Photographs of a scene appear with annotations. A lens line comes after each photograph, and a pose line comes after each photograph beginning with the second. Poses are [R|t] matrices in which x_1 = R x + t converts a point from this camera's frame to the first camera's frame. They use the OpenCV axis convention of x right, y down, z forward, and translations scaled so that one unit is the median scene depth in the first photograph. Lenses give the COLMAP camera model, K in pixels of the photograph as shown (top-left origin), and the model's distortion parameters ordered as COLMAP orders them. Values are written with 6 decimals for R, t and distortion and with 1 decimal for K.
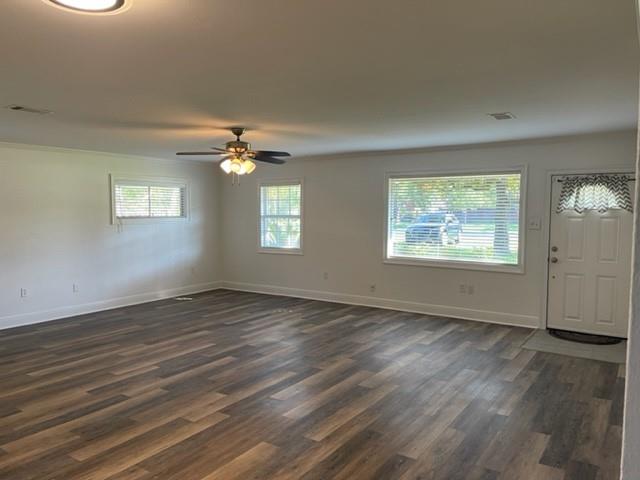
lens RADIAL K [[478.1, 0, 315.2], [0, 478.1, 246.2], [0, 0, 1]] dist [0.062422, -0.087158]
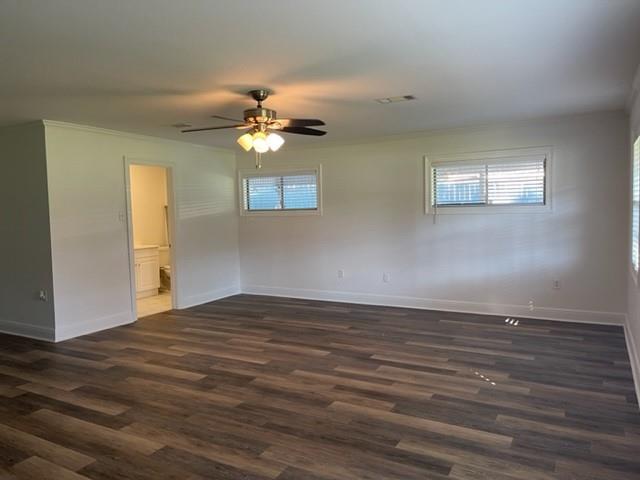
lens RADIAL K [[478.1, 0, 315.2], [0, 478.1, 246.2], [0, 0, 1]] dist [0.062422, -0.087158]
pose [[0.104092, 0.084570, -0.990966, 0.615039], [-0.048954, 0.995606, 0.079824, -0.067115], [0.993362, 0.040202, 0.107775, 1.023670]]
